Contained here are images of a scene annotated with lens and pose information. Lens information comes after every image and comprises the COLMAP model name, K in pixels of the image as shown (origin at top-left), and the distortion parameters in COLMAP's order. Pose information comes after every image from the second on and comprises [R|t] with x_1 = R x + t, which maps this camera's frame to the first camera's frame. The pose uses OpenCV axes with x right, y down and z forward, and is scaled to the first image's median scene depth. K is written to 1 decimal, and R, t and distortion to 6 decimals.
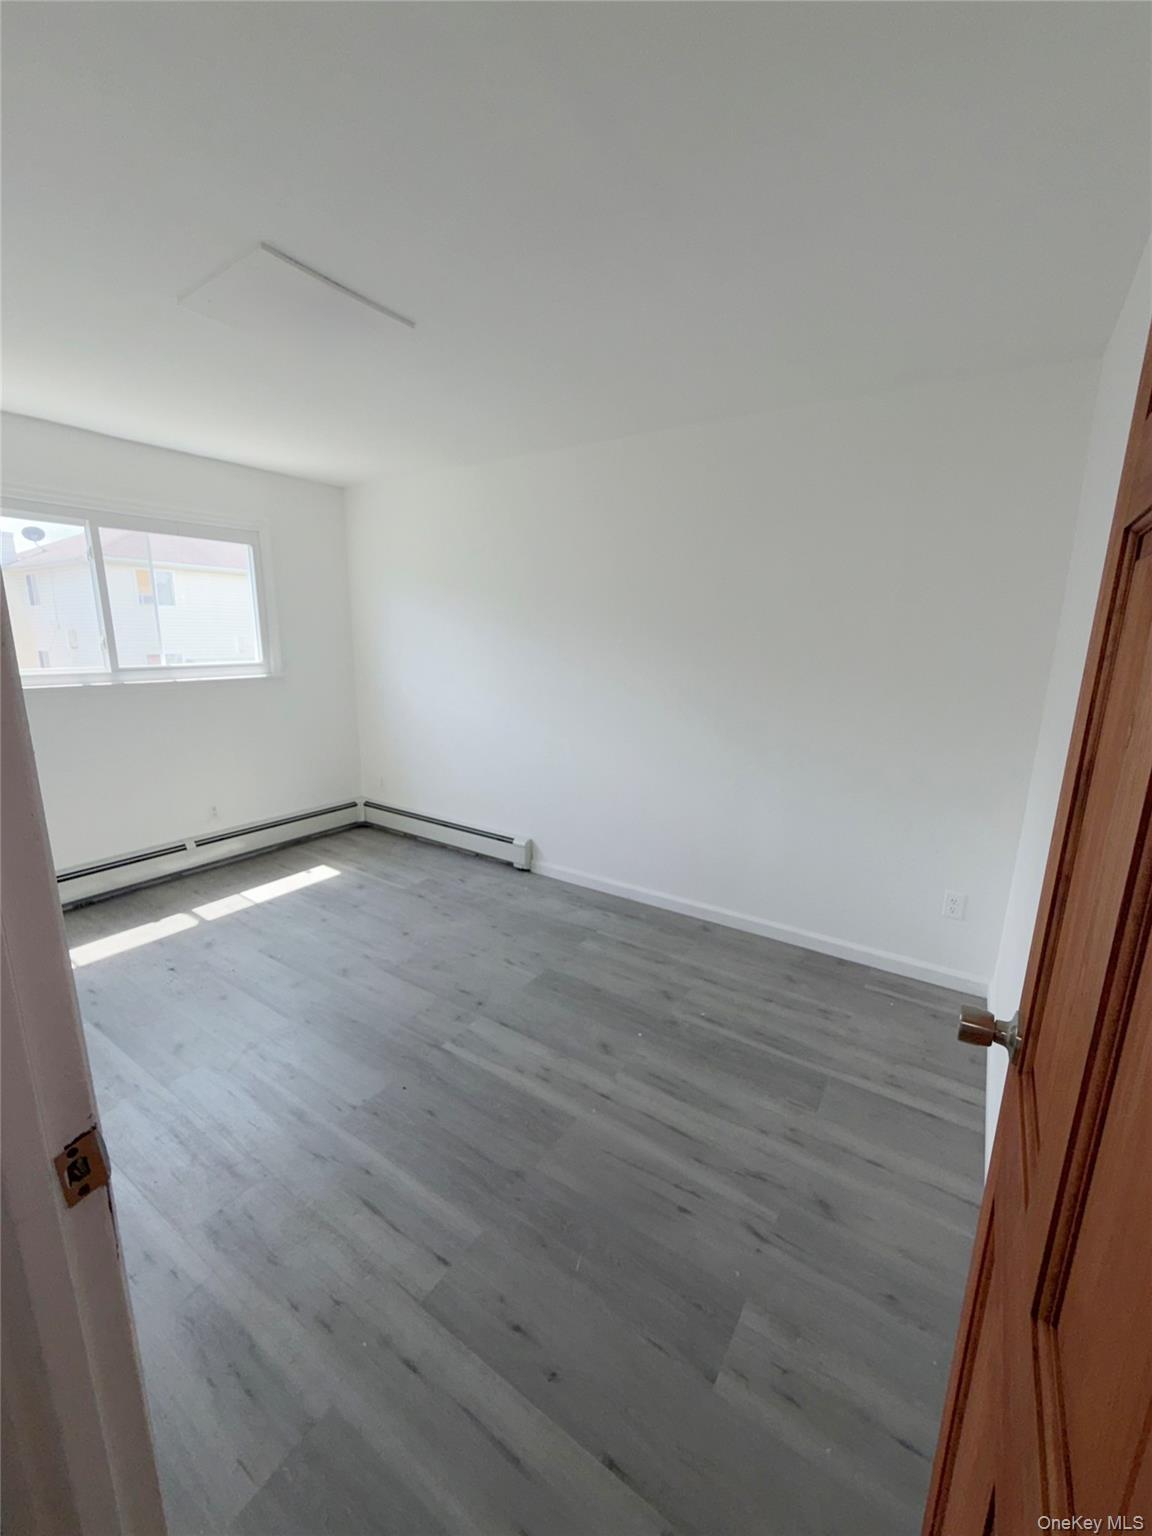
lens RADIAL K [[614.5, 0, 578.3], [0, 614.5, 761.3], [0, 0, 1]] dist [0.000126, -0.000011]
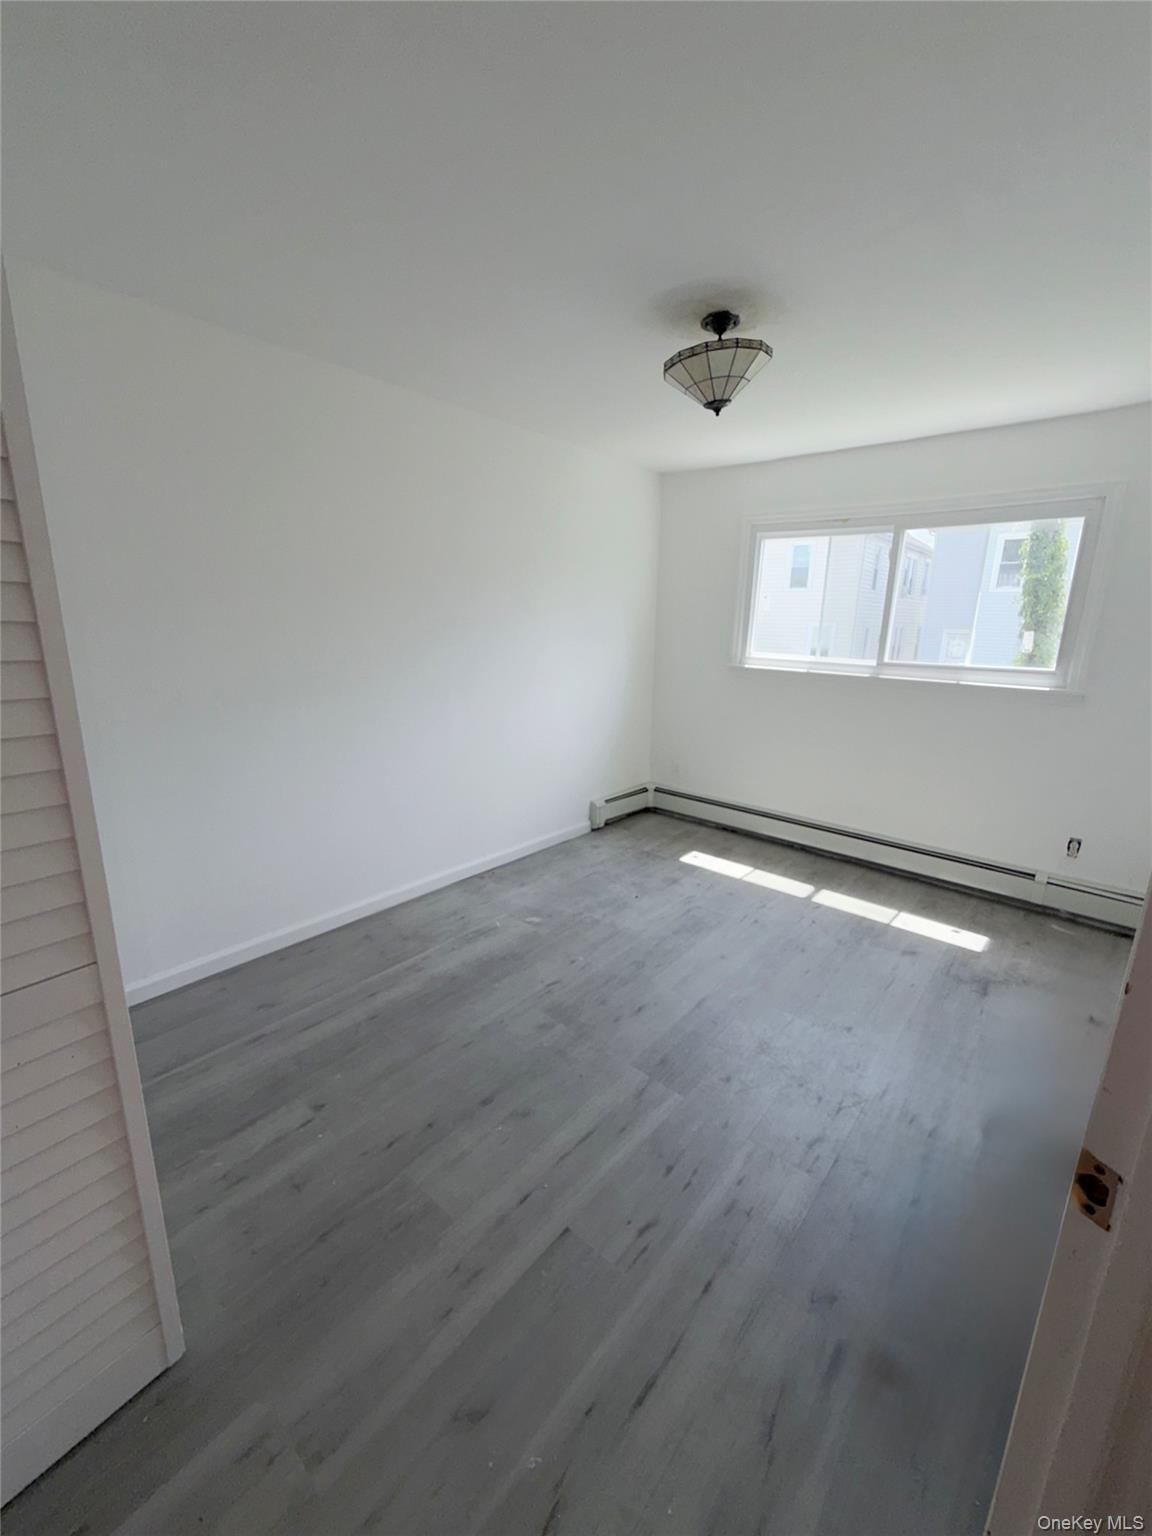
lens RADIAL K [[614.5, 0, 577.2], [0, 614.5, 775.2], [0, 0, 1]] dist [0.000126, -0.000011]
pose [[-0.102928, 0.233999, -0.966773, 0.397029], [-0.229038, 0.940243, 0.251962, -0.114196], [0.967960, 0.247362, -0.043183, 0.573078]]
